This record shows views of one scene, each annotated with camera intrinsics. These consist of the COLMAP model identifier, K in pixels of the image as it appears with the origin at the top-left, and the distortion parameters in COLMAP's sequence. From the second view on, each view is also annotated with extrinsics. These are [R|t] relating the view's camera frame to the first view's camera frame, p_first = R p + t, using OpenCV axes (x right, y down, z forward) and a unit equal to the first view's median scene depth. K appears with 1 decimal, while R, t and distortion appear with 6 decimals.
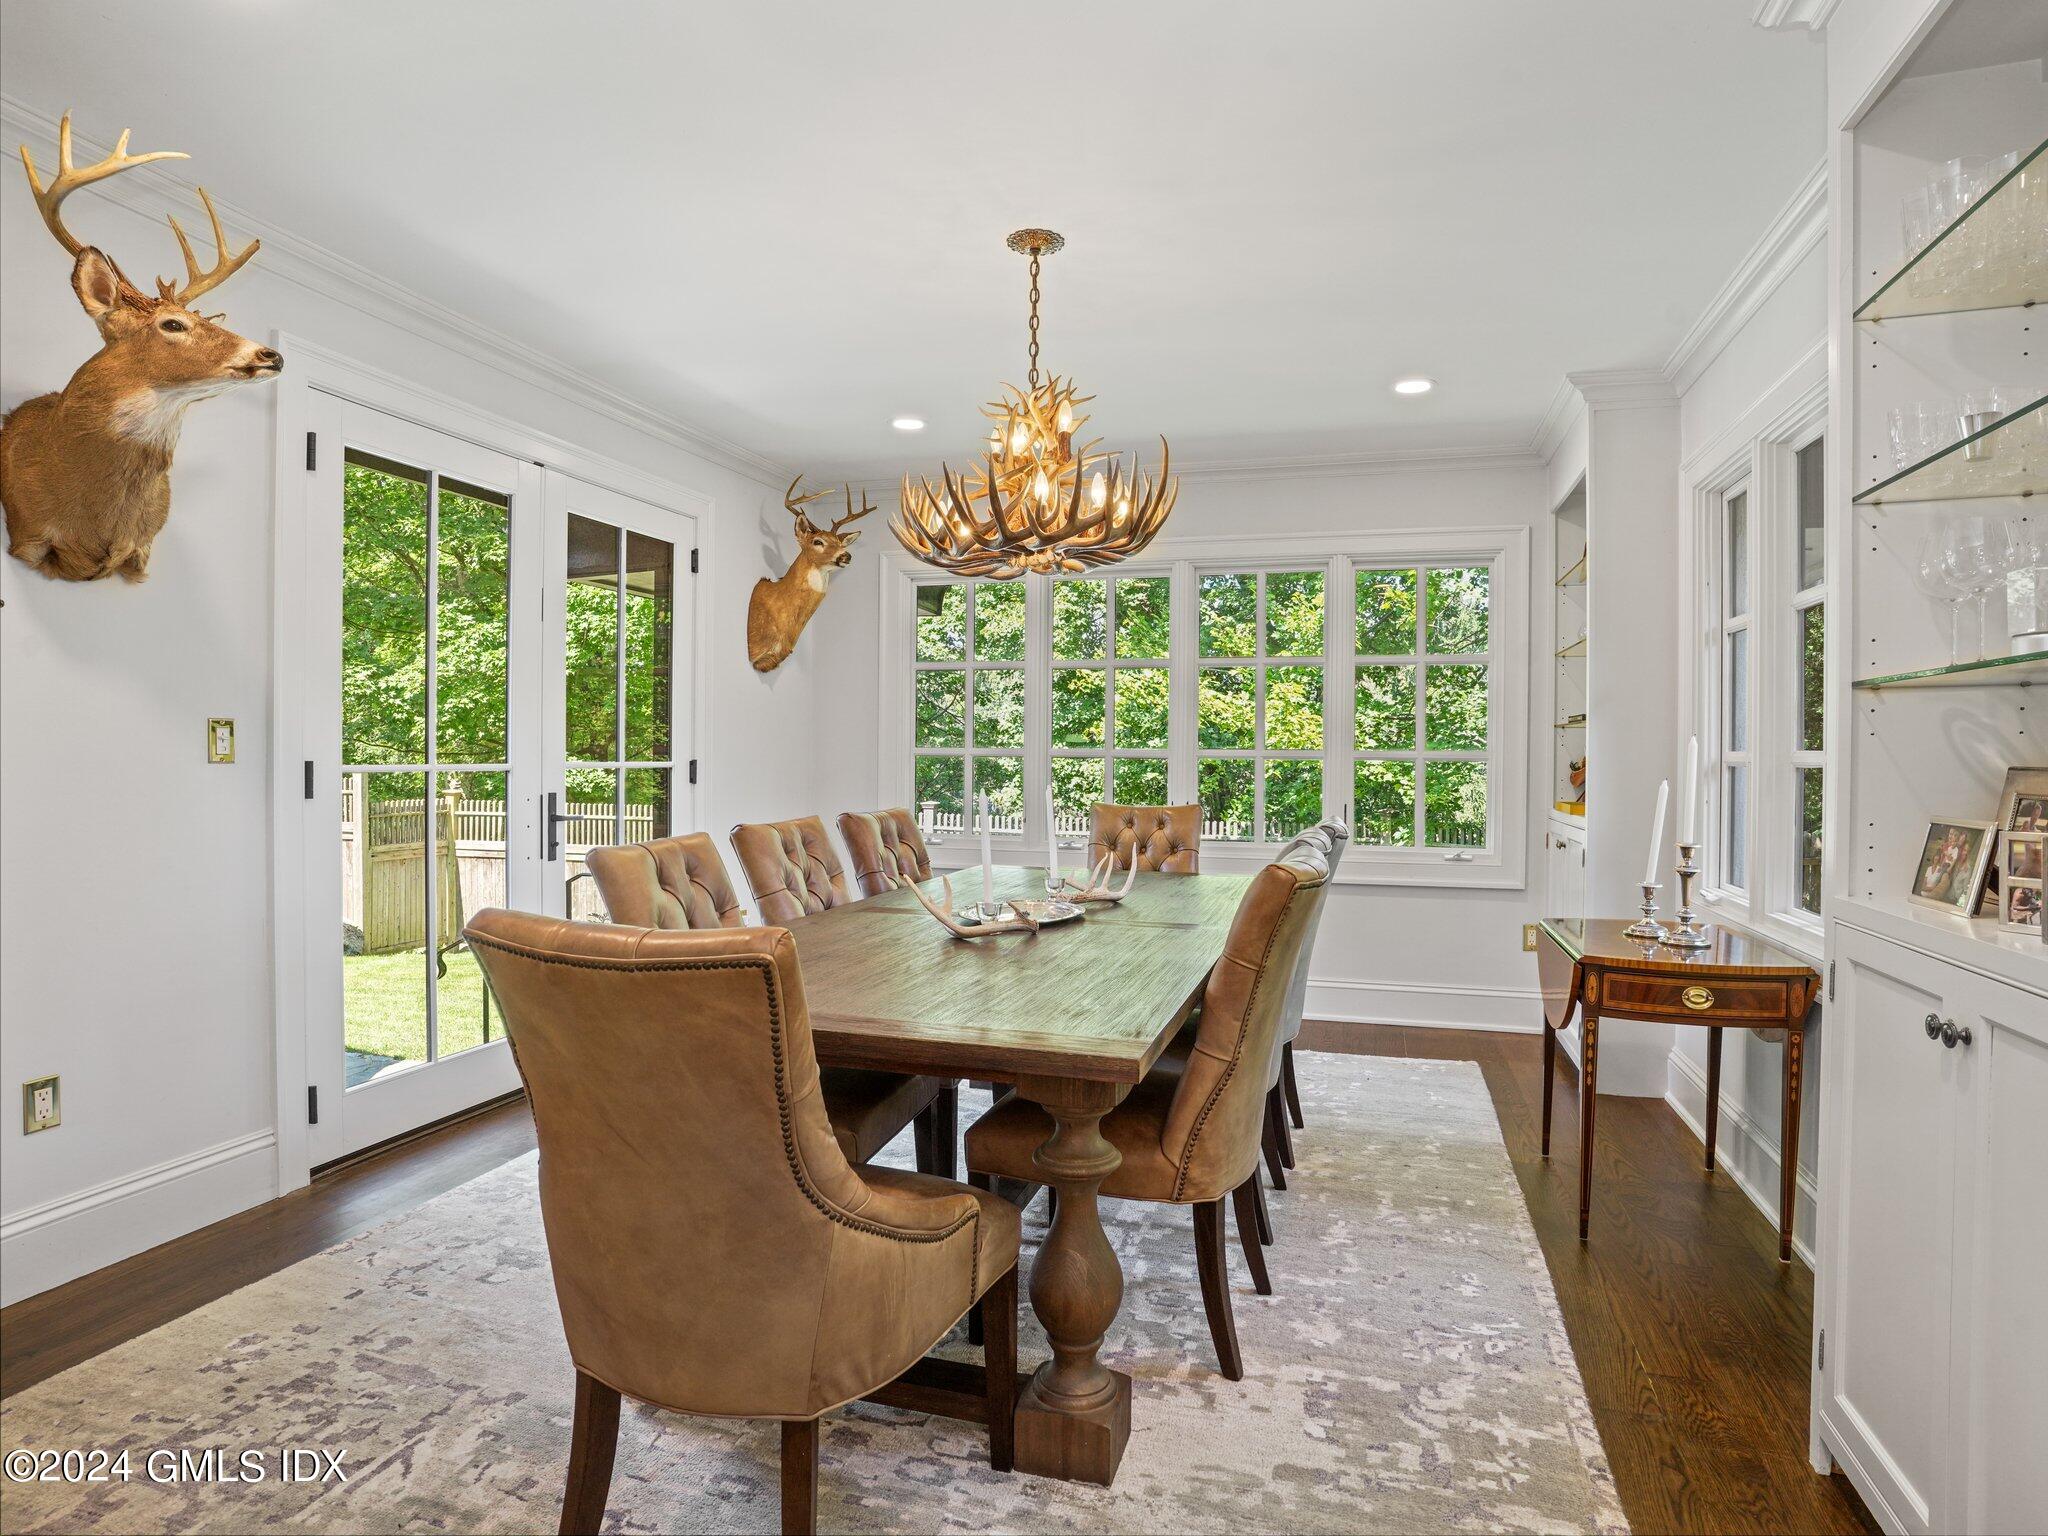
lens RADIAL K [[1120.8, 0, 1018.9], [0, 1120.8, 759.6], [0, 0, 1]] dist [-0.067809, 0.022926]
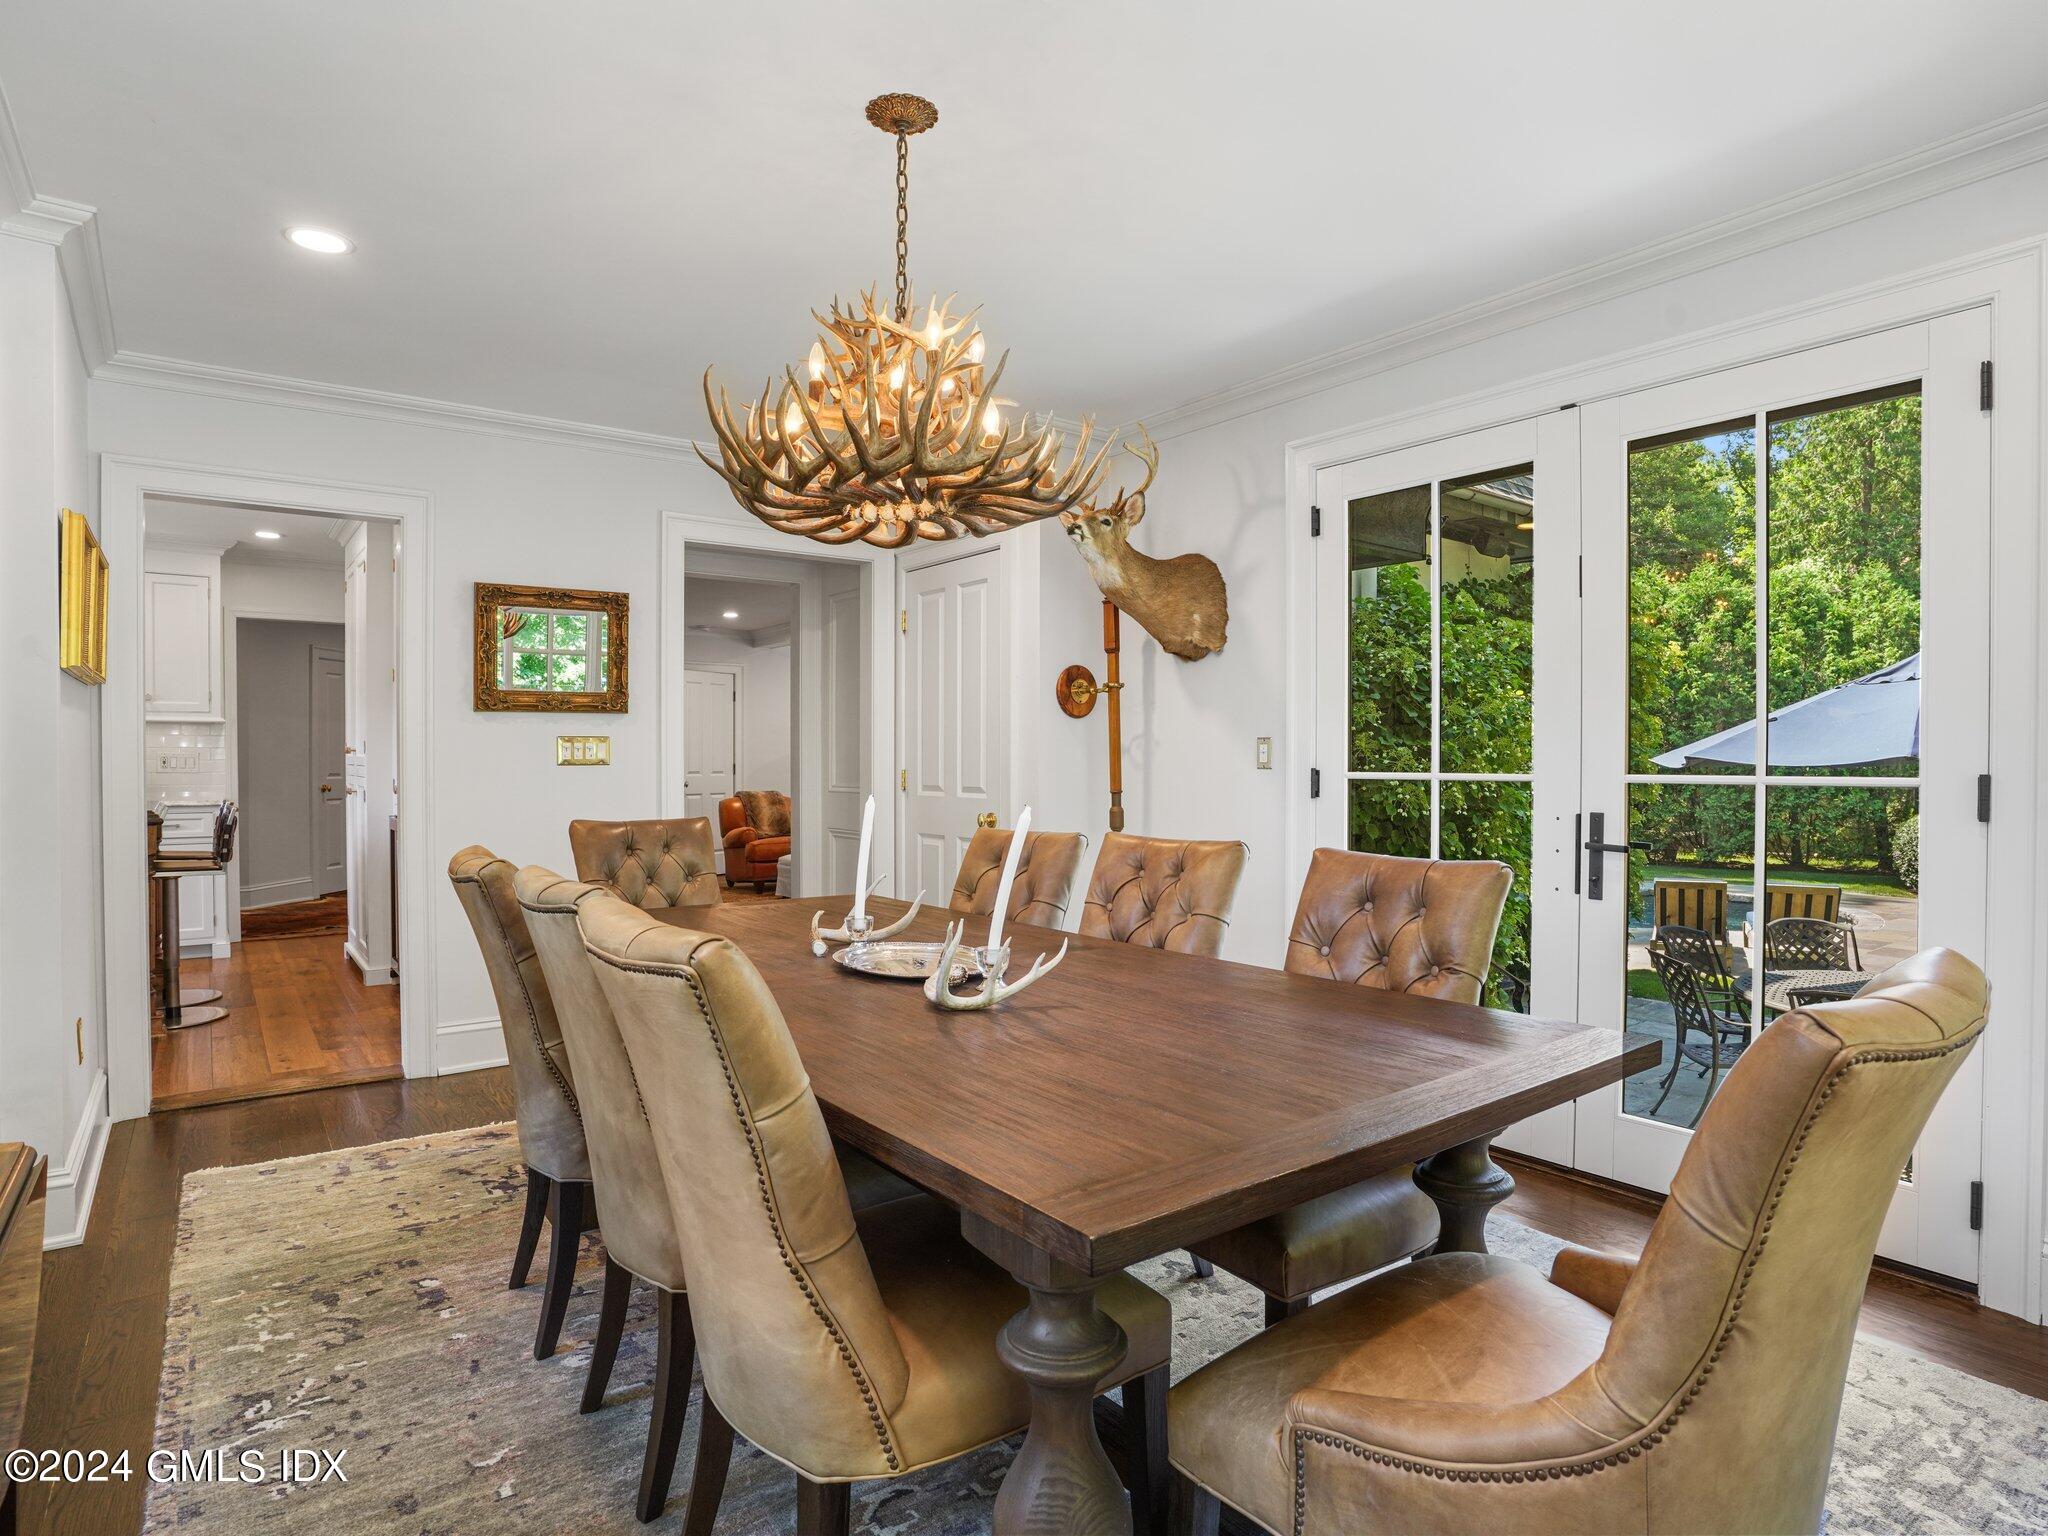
lens RADIAL K [[1120.8, 0, 1036.6], [0, 1120.8, 769.2], [0, 0, 1]] dist [-0.067809, 0.022926]
pose [[-0.588075, -0.005642, -0.808787, 0.533670], [-0.014303, 0.999892, 0.003424, 0.001740], [0.808680, 0.013582, -0.588092, 1.392789]]
